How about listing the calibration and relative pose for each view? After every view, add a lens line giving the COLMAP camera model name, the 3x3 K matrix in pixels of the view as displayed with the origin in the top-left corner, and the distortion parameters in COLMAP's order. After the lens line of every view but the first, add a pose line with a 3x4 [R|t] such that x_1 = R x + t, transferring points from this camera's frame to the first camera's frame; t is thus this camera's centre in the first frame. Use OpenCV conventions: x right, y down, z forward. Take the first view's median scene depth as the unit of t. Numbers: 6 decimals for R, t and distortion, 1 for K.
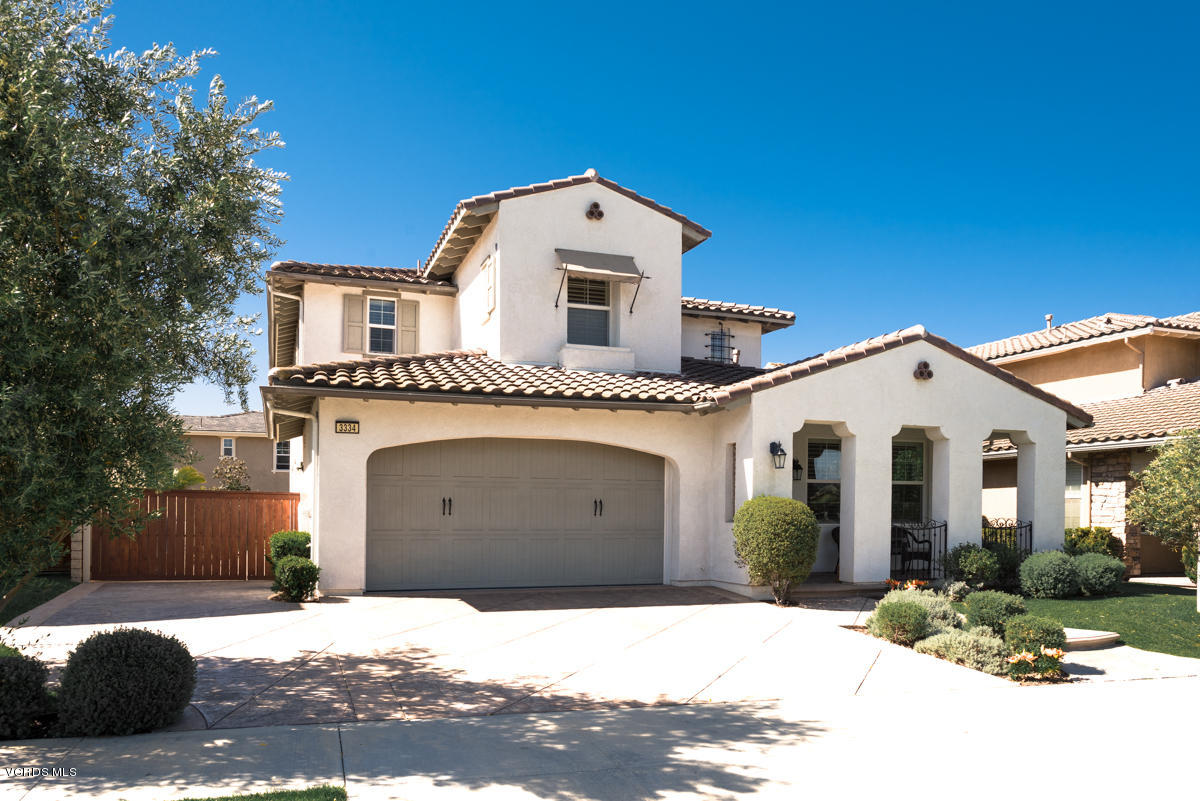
lens RADIAL K [[814.2, 0, 600.0], [0, 814.2, 400.5], [0, 0, 1]] dist [-0.002692, 0.005615]
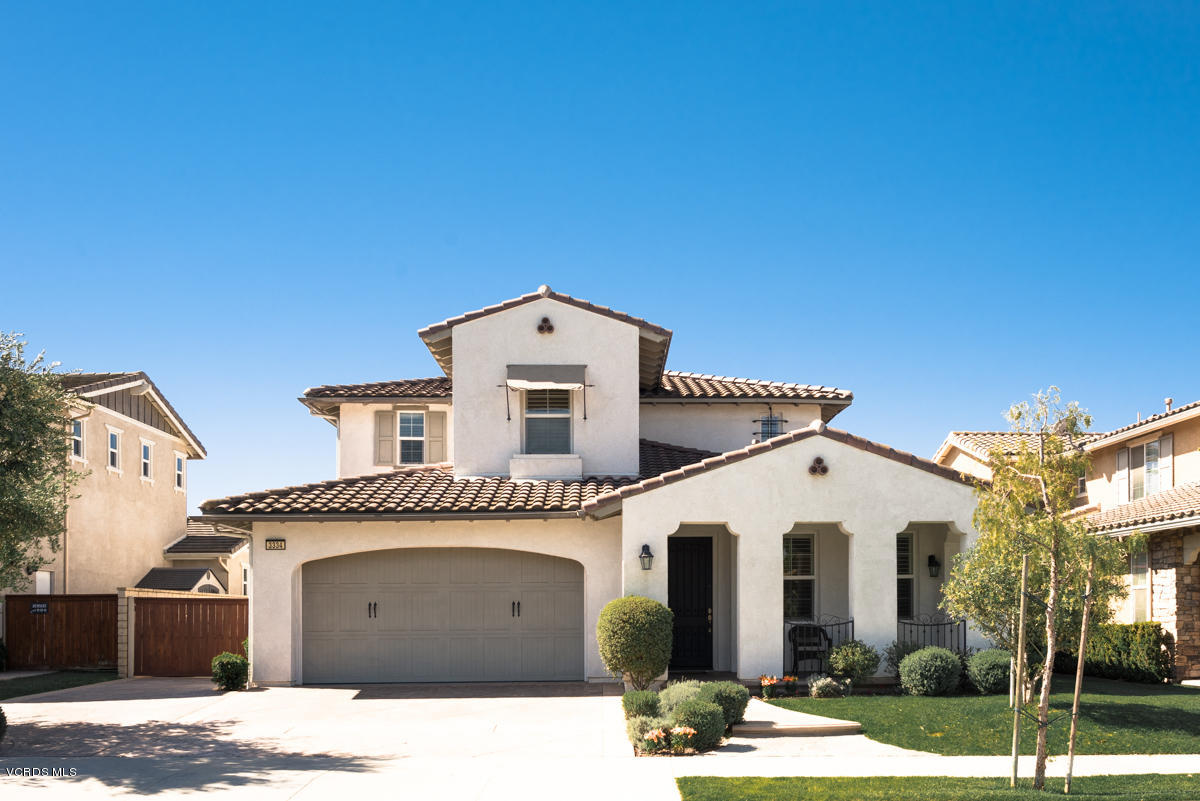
lens RADIAL K [[941.9, 0, 599.8], [0, 941.9, 444.6], [0, 0, 1]] dist [-0.007530, 0.001788]
pose [[0.965813, -0.058651, -0.252518, 0.363327], [0.048383, 0.997737, -0.046685, -0.018697], [0.254685, 0.032871, 0.966465, -0.156471]]
